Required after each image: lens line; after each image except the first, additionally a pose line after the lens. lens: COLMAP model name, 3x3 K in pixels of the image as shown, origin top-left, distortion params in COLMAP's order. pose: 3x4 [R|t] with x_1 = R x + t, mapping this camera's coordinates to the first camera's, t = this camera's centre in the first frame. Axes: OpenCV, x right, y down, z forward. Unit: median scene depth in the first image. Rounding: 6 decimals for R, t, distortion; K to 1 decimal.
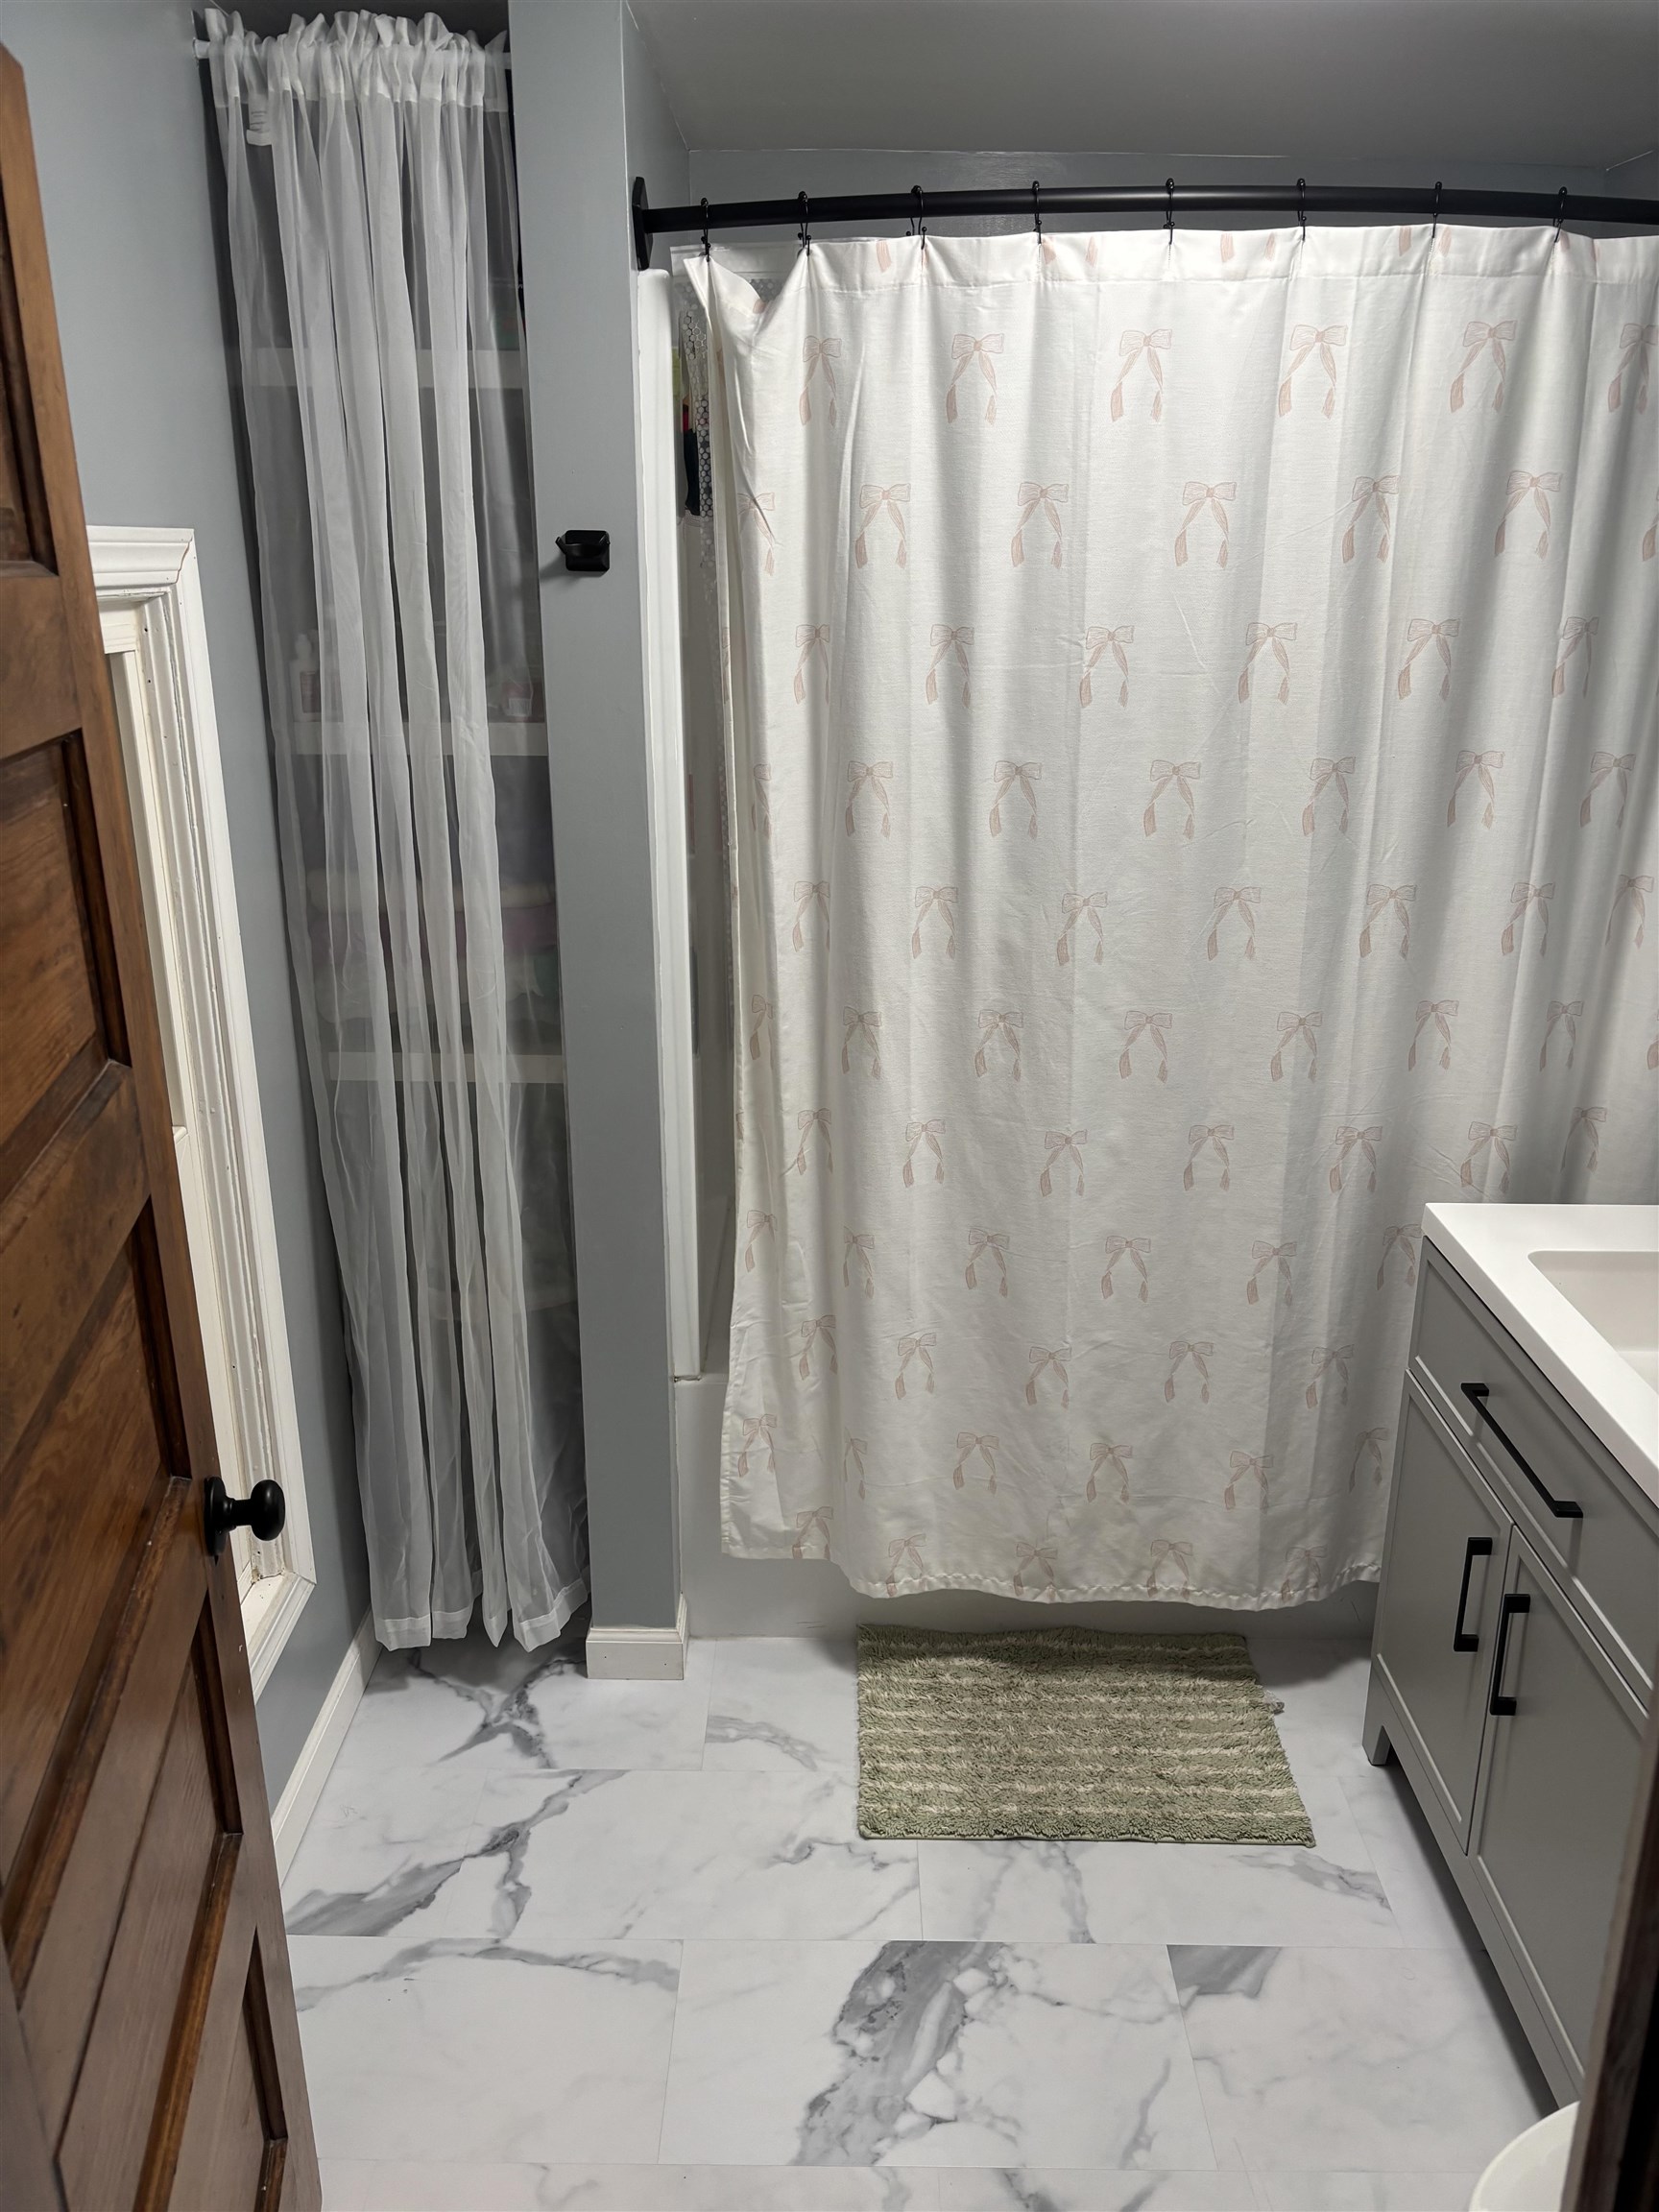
lens RADIAL K [[1698.0, 0, 829.5], [0, 1698.0, 1106.0], [0, 0, 1]] dist [0.096953, -0.065808]
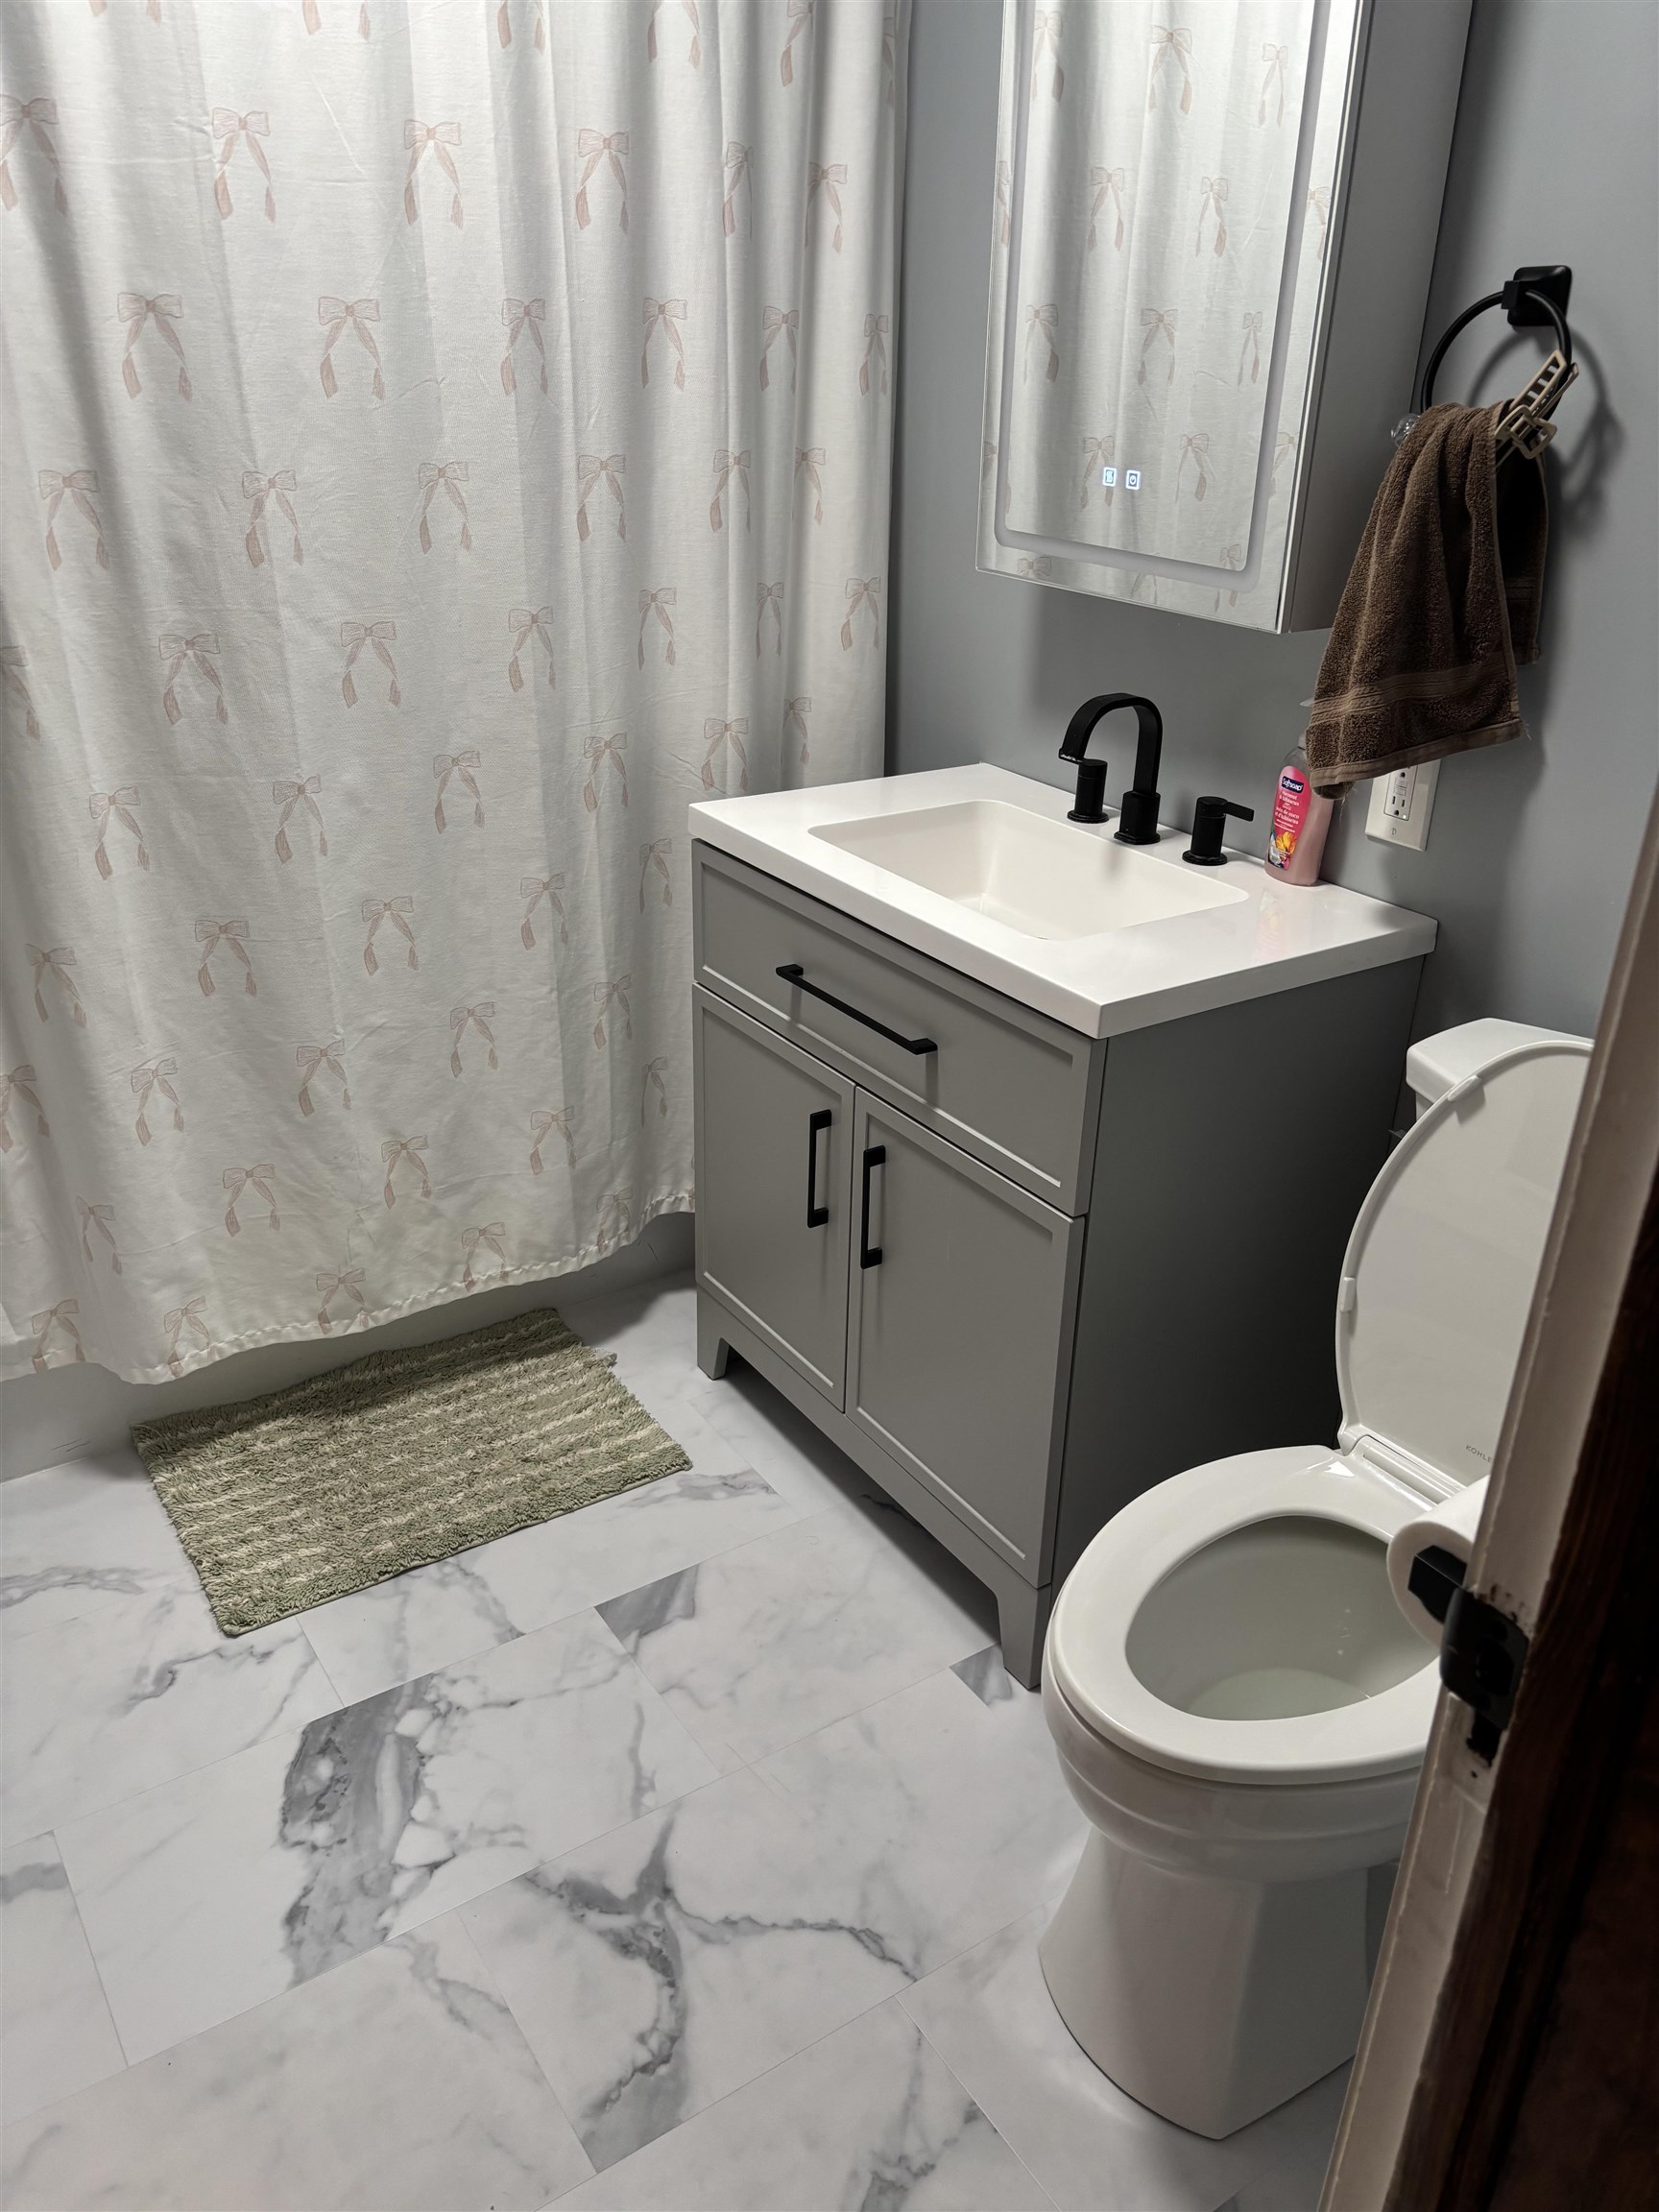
lens RADIAL K [[1724.4, 0, 829.5], [0, 1724.4, 1106.0], [0, 0, 1]] dist [0.038018, -0.000708]
pose [[0.829211, -0.220426, 0.513636, -0.116736], [0.150291, 0.973039, 0.174949, 0.062234], [-0.538352, -0.067875, 0.839982, 0.135226]]
